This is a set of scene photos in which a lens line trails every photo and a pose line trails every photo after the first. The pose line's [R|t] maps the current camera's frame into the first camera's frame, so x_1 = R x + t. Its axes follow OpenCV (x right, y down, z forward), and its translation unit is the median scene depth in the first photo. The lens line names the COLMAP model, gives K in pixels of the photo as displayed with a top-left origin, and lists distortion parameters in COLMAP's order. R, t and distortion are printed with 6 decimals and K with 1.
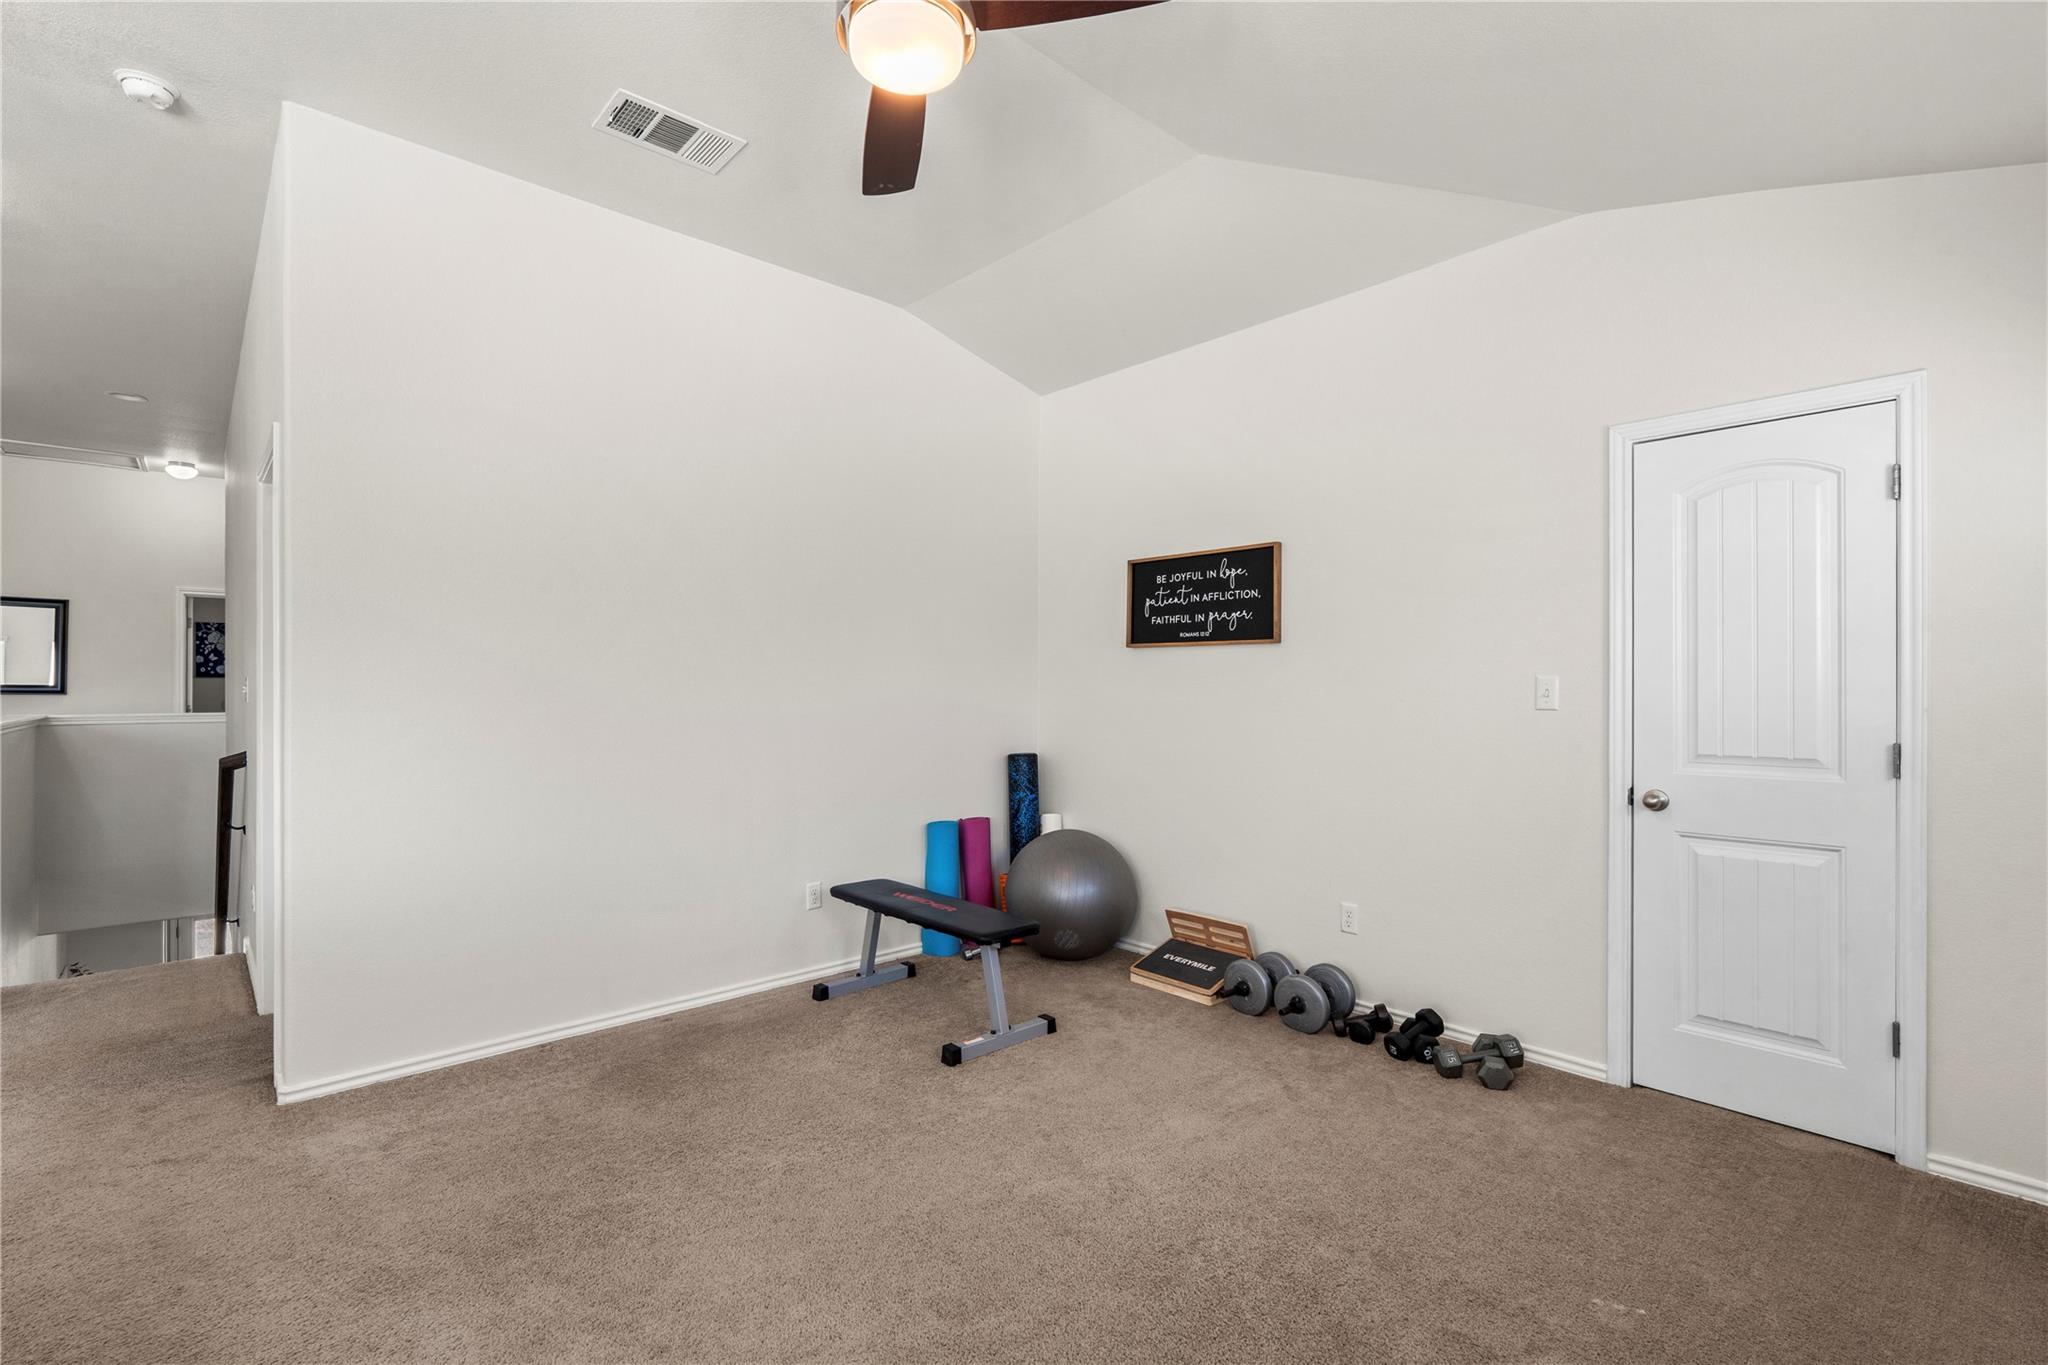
lens RADIAL K [[929.1, 0, 1019.7], [0, 929.1, 678.5], [0, 0, 1]] dist [-0.002234, 0.002192]
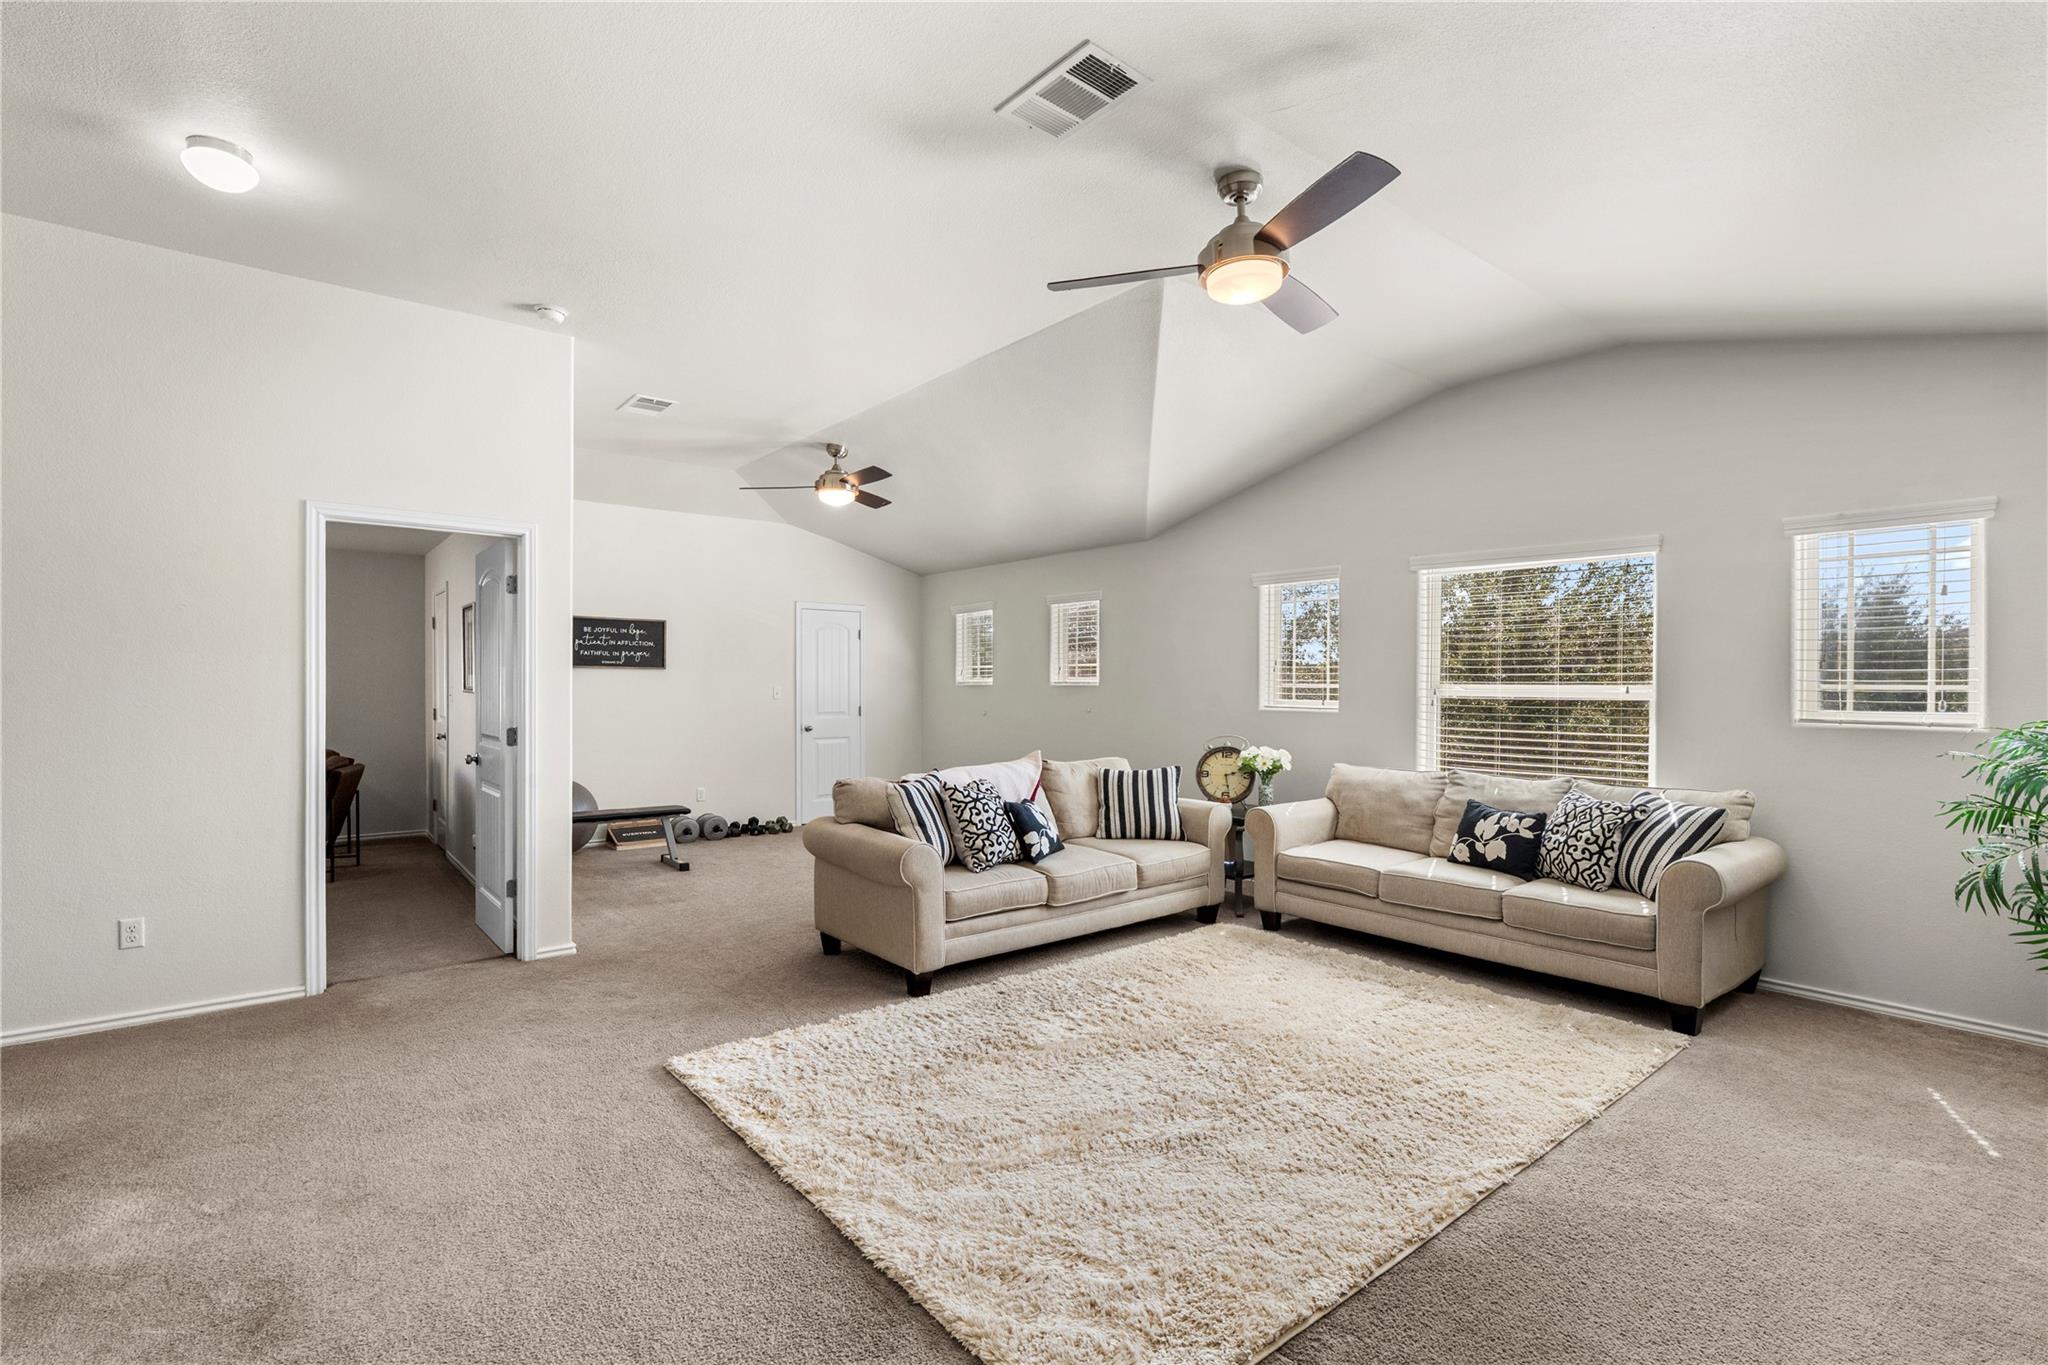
lens RADIAL K [[929.1, 0, 1025.5], [0, 929.1, 686.3], [0, 0, 1]] dist [-0.002234, 0.002192]
pose [[0.057269, 0.006199, 0.998340, -1.654251], [-0.006724, 0.999960, -0.005823, 0.005311], [-0.998336, -0.006379, 0.057308, 0.082390]]
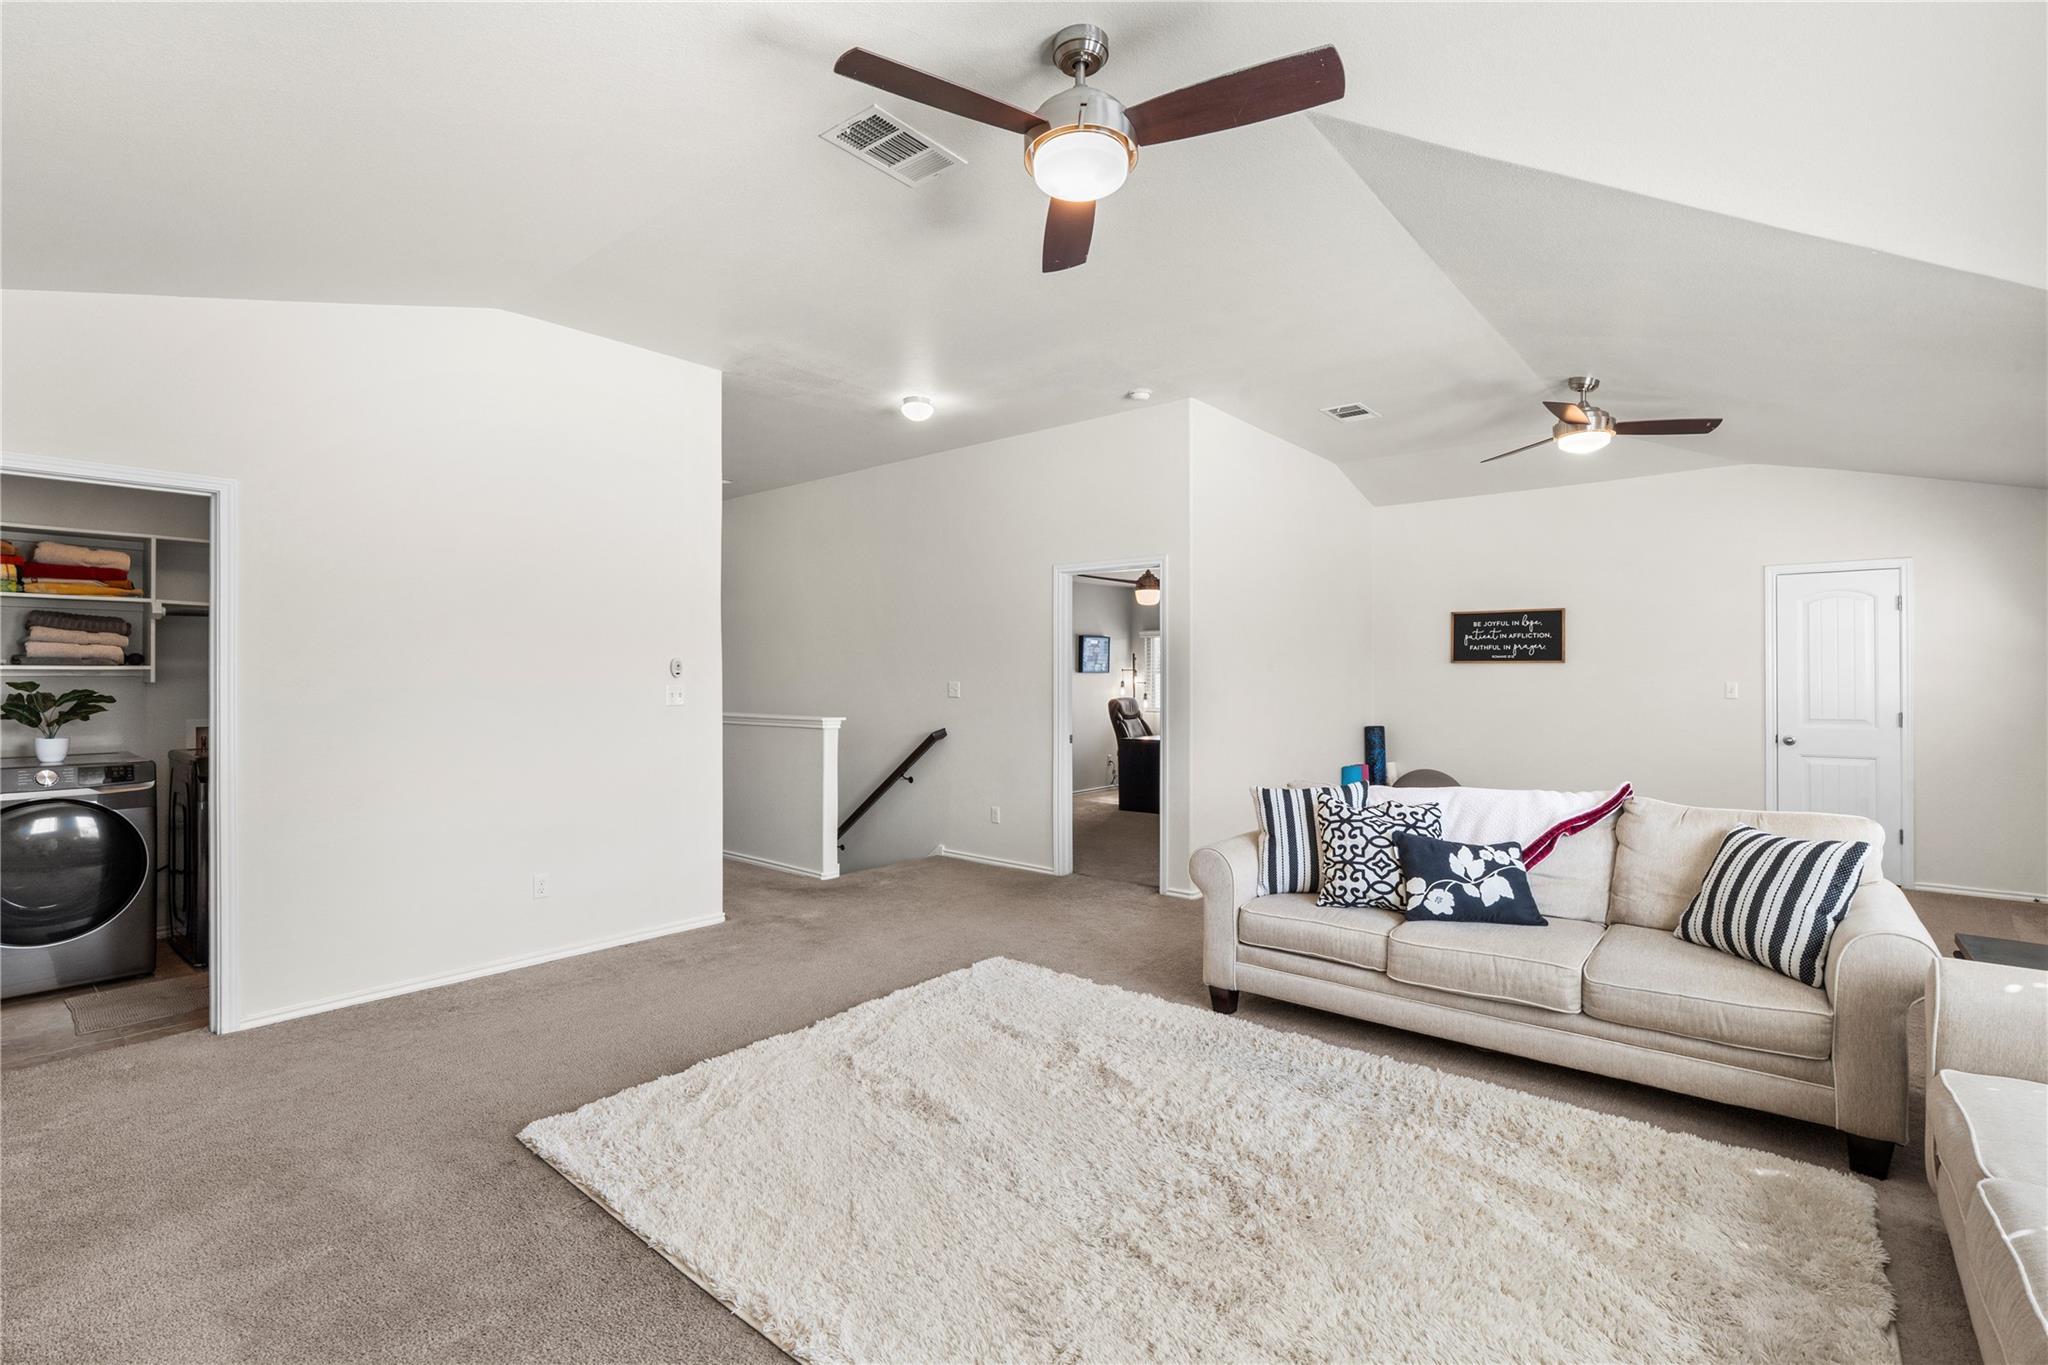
lens RADIAL K [[929.1, 0, 1025.2], [0, 929.1, 664.3], [0, 0, 1]] dist [-0.002234, 0.002192]
pose [[0.990454, 0.009344, 0.137524, -0.990557], [-0.007688, 0.999892, -0.012563, -0.003704], [-0.137626, 0.011386, 0.990419, -0.648471]]
